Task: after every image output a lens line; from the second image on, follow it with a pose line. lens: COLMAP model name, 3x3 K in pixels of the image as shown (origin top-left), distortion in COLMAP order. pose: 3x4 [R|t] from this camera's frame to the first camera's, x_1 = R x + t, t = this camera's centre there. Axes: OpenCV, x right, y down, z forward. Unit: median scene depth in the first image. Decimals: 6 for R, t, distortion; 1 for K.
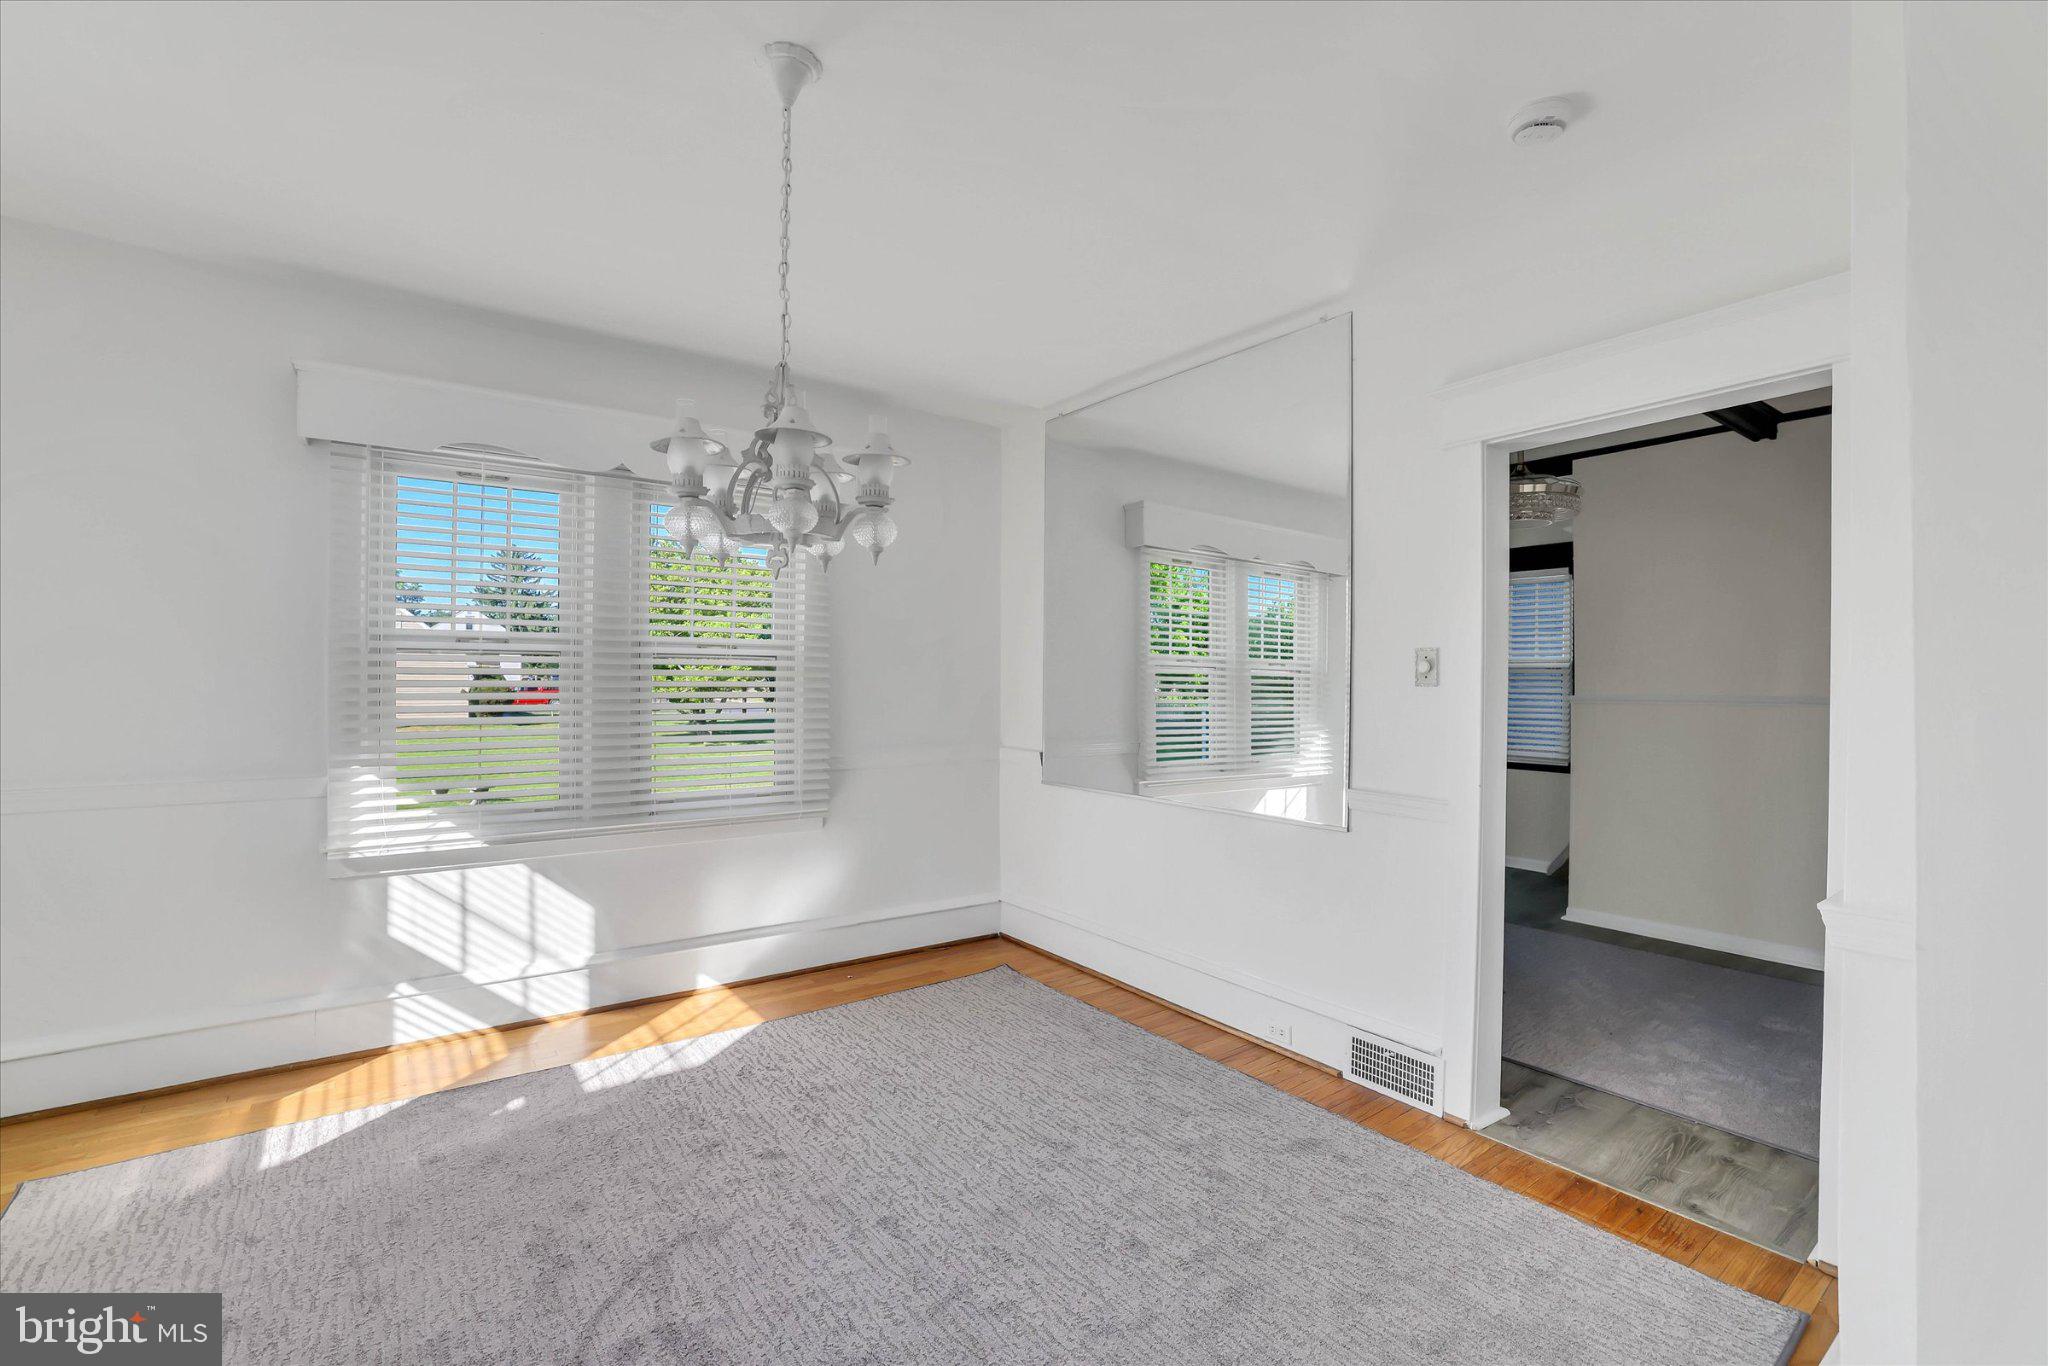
lens RADIAL K [[890.4, 0, 1025.2], [0, 890.4, 679.7], [0, 0, 1]] dist [-0.030283, 0.010048]
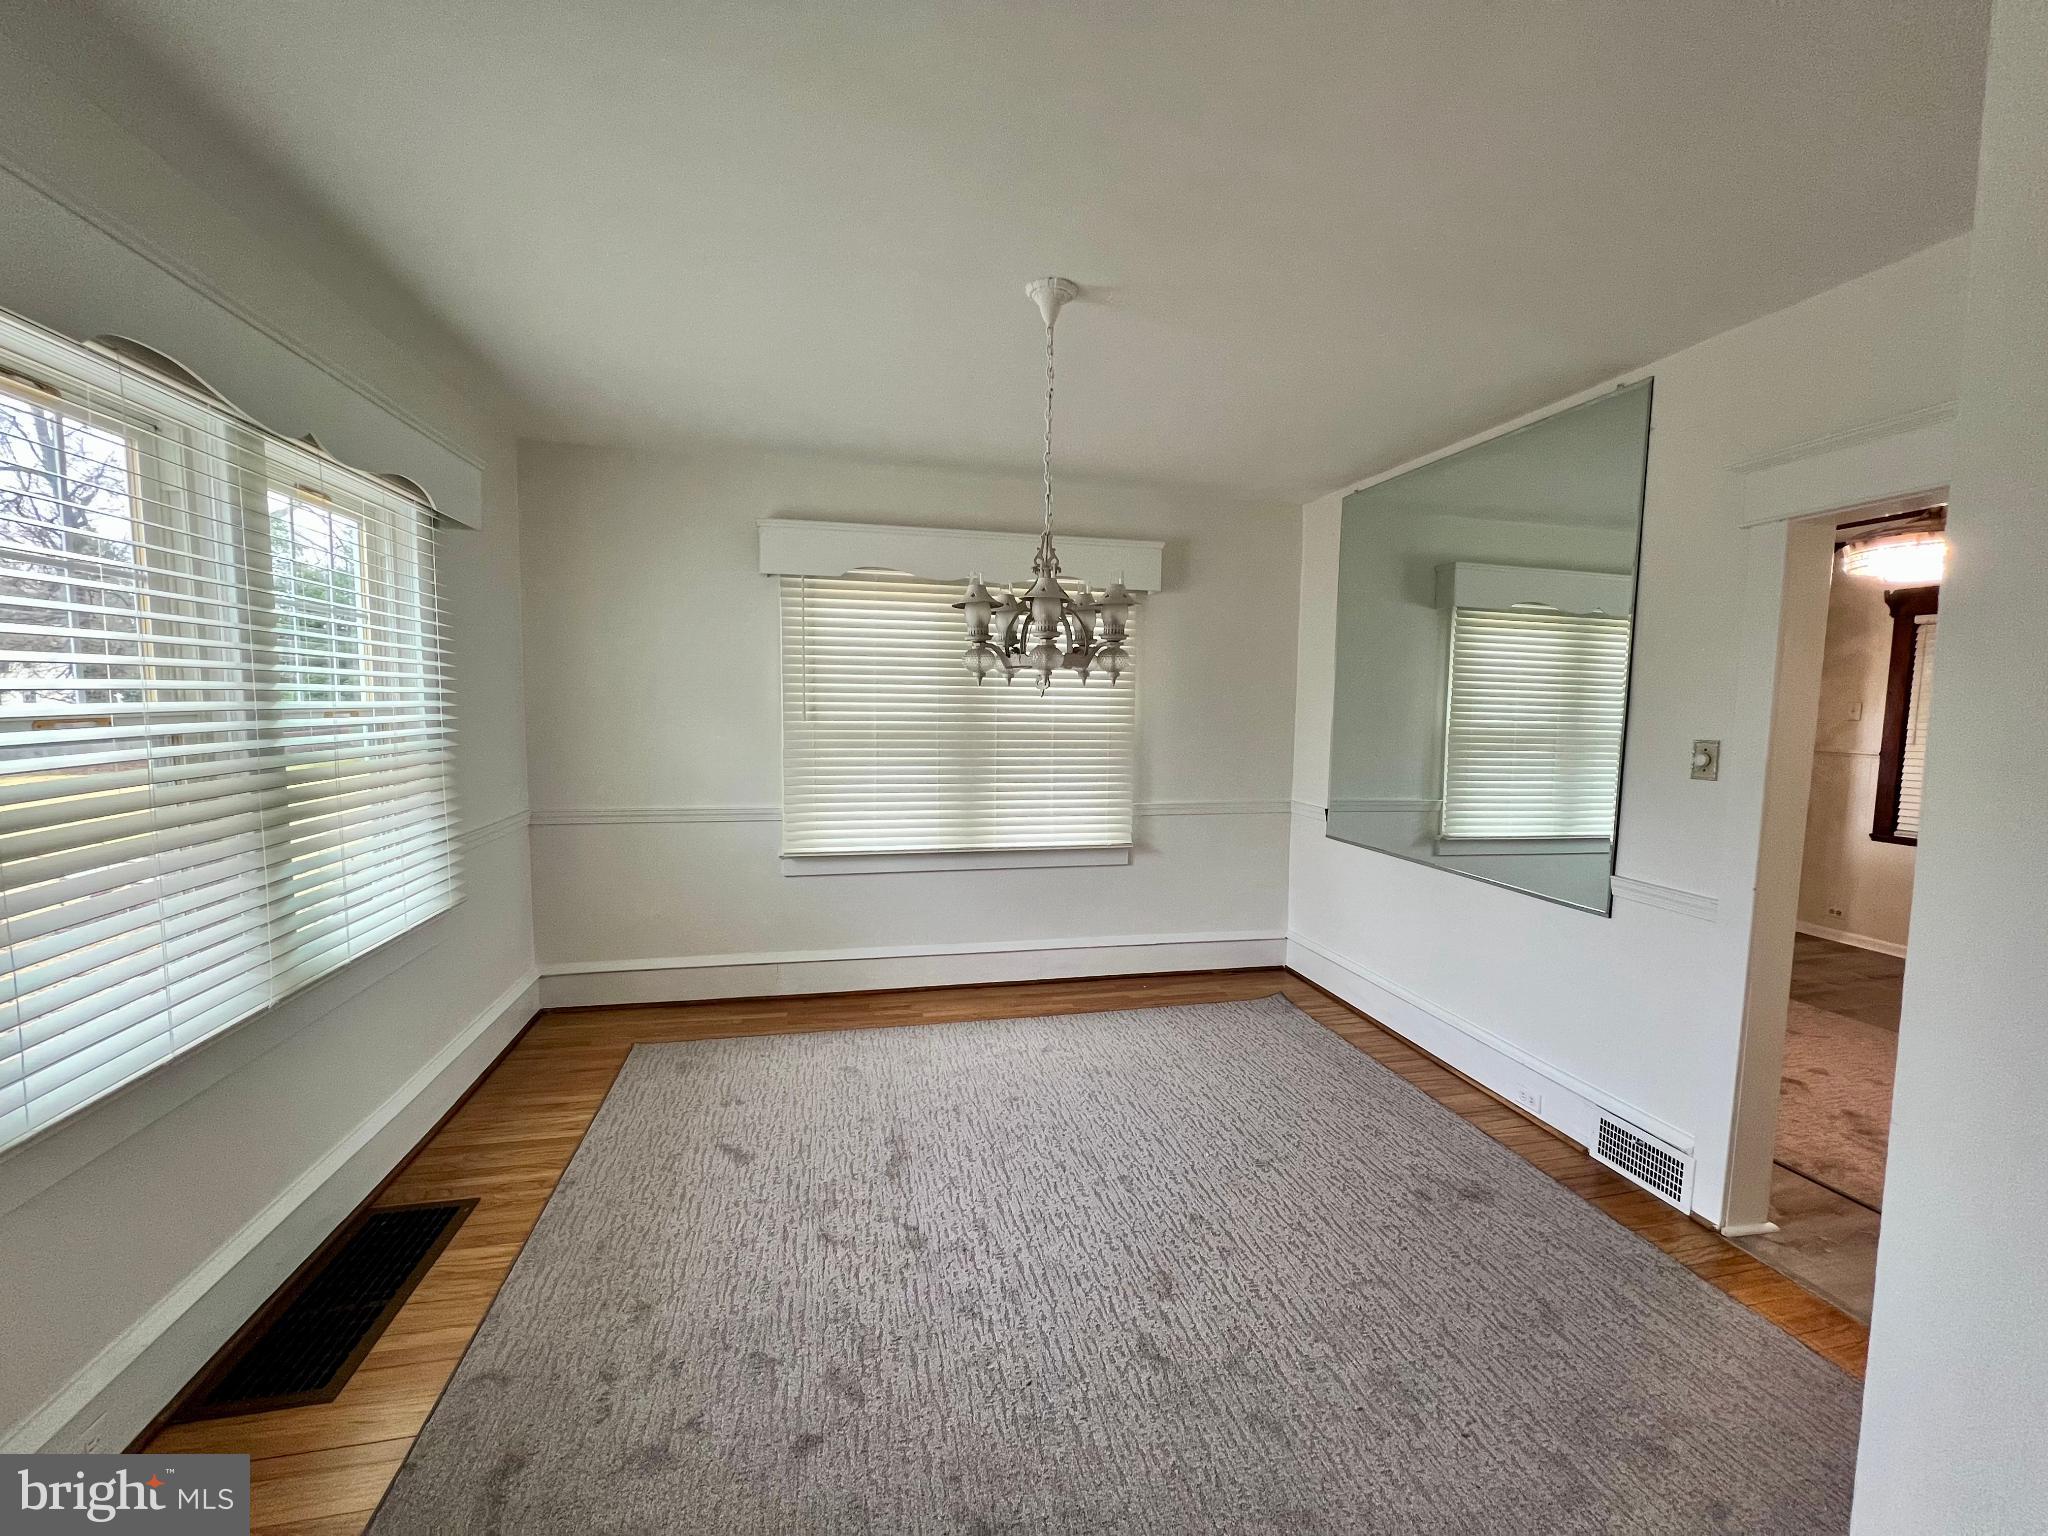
lens RADIAL K [[827.3, 0, 1036.0], [0, 827.3, 775.2], [0, 0, 1]] dist [0.007370, -0.000923]
pose [[0.921867, 0.041604, -0.385267, 0.125254], [-0.010448, 0.996527, 0.082612, -0.061366], [0.387366, -0.072132, 0.919100, -0.103203]]
